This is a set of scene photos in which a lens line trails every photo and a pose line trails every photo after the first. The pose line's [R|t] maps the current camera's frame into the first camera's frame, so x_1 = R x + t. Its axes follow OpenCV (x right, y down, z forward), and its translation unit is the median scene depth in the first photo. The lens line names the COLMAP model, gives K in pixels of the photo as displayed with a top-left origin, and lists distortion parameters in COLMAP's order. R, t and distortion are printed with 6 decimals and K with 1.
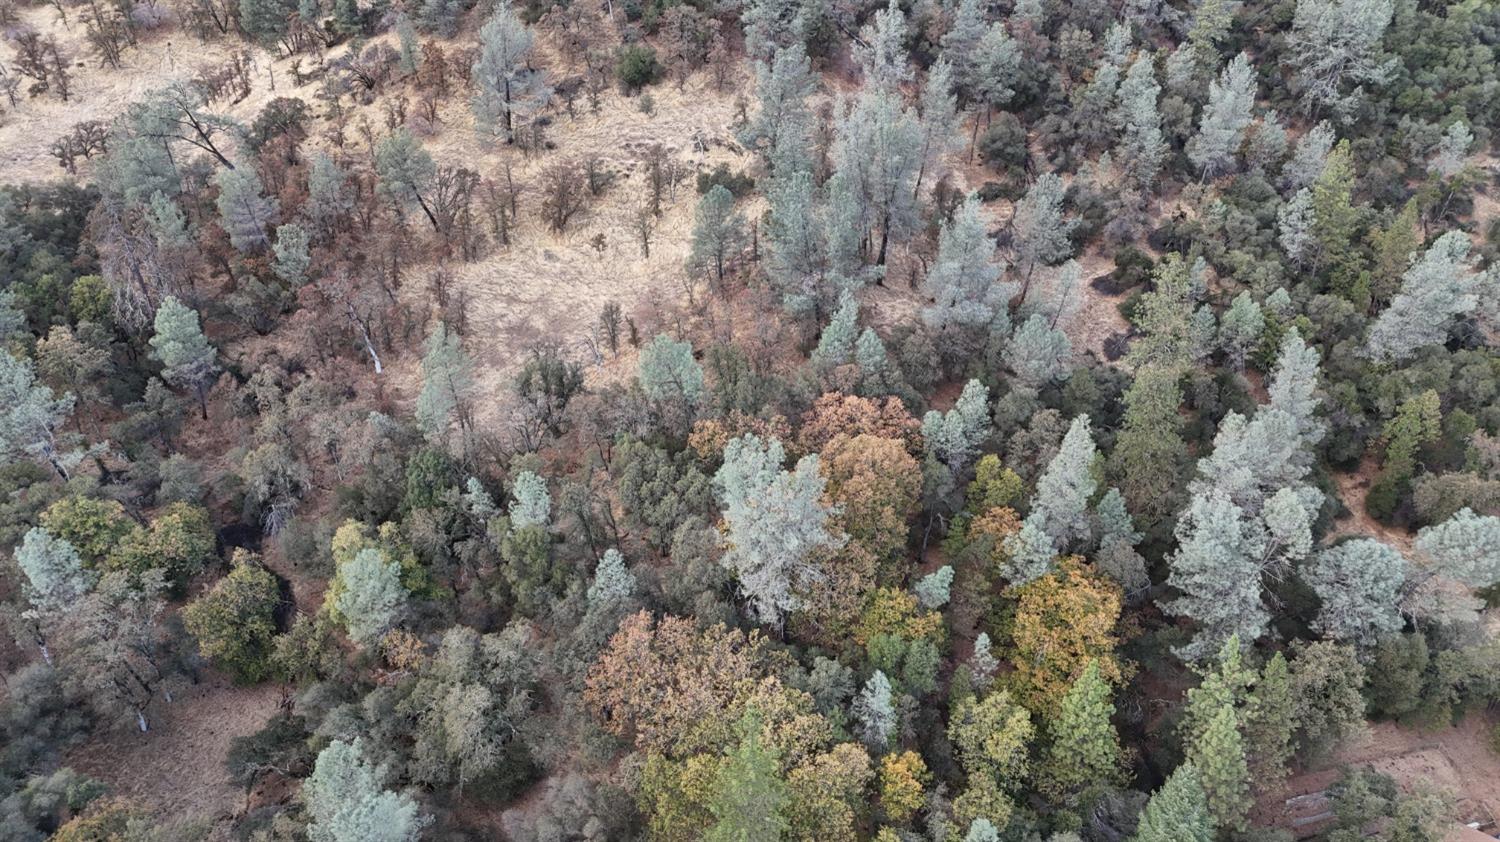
lens RADIAL K [[1105.7, 0, 749.2], [0, 1105.7, 416.7], [0, 0, 1]] dist [0.059259, -0.061570]
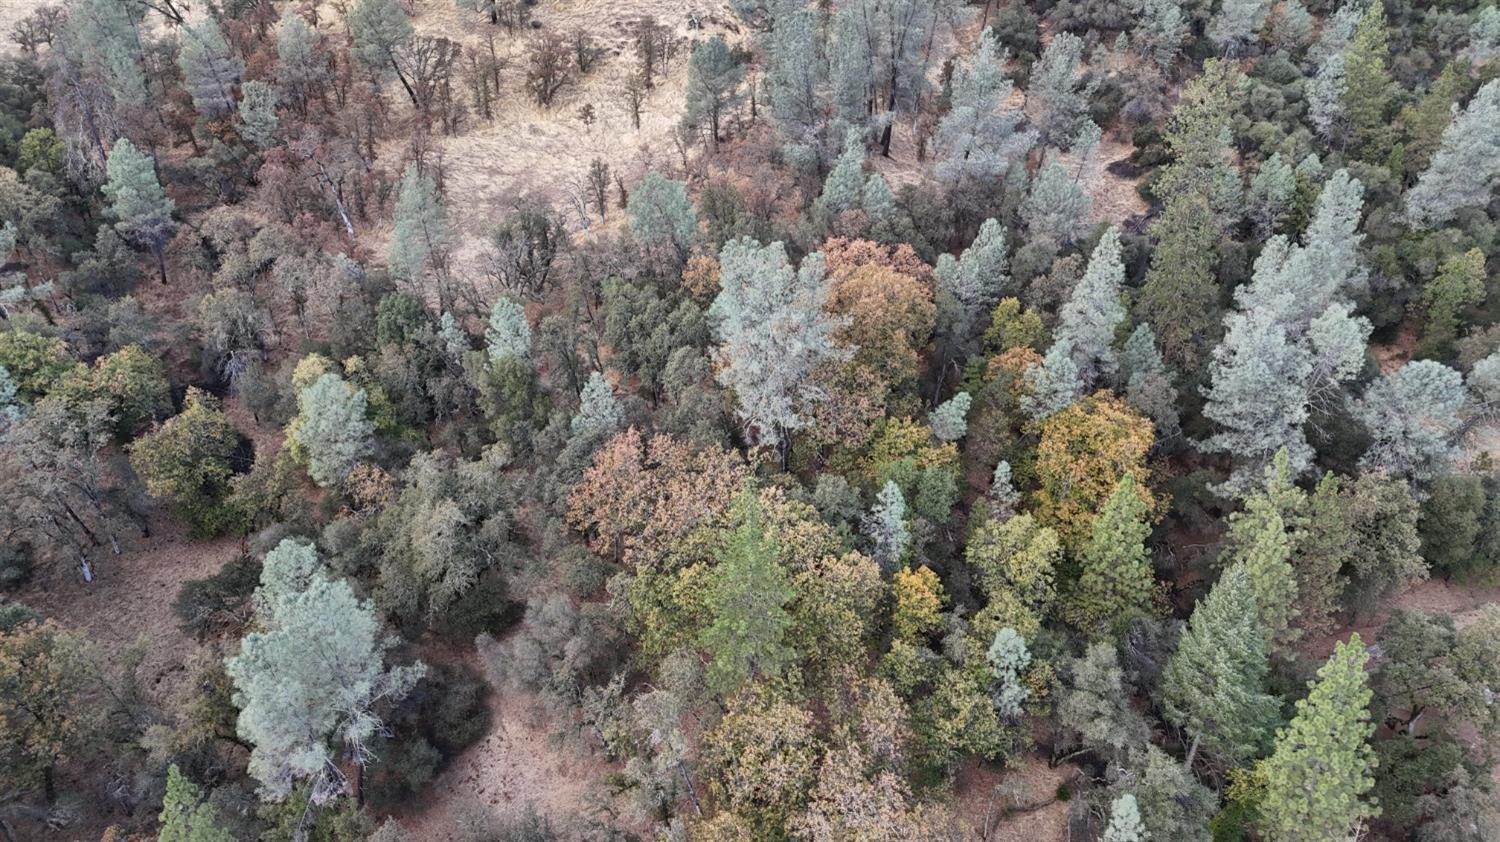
lens RADIAL K [[1105.7, 0, 749.2], [0, 1105.7, 420.0], [0, 0, 1]] dist [0.059259, -0.061570]
pose [[0.999994, -0.000470, 0.003294, -0.001742], [0.000463, 0.999997, 0.002246, 0.144677], [-0.003295, -0.002245, 0.999992, 0.079502]]
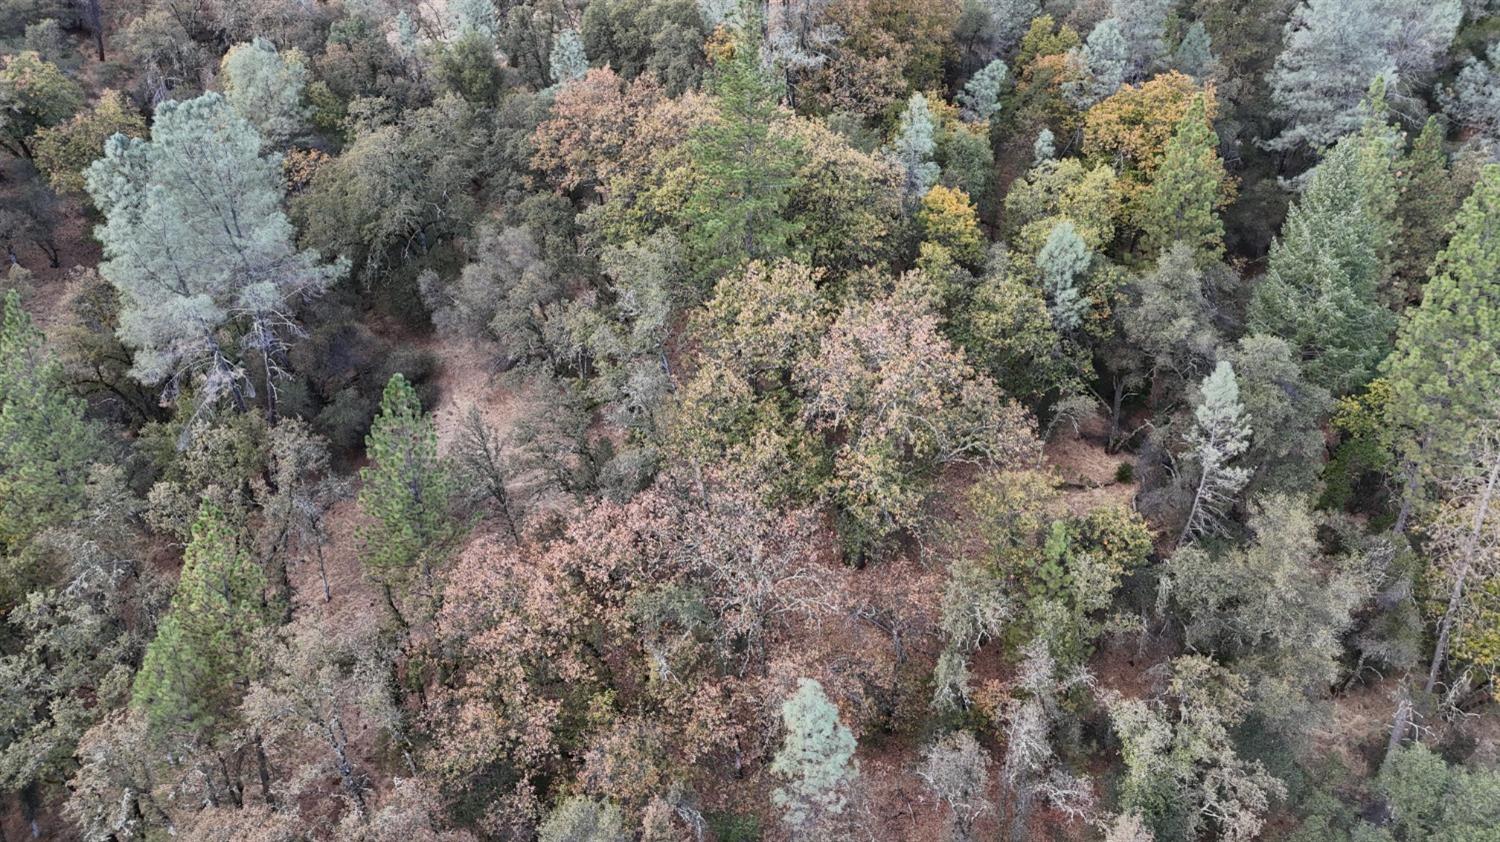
lens RADIAL K [[1105.7, 0, 751.8], [0, 1105.7, 430.4], [0, 0, 1]] dist [0.059259, -0.061570]
pose [[0.999993, -0.001158, 0.003417, 0.000966], [0.001311, 0.998988, -0.044969, 0.403893], [-0.003362, 0.044974, 0.998983, 0.207202]]
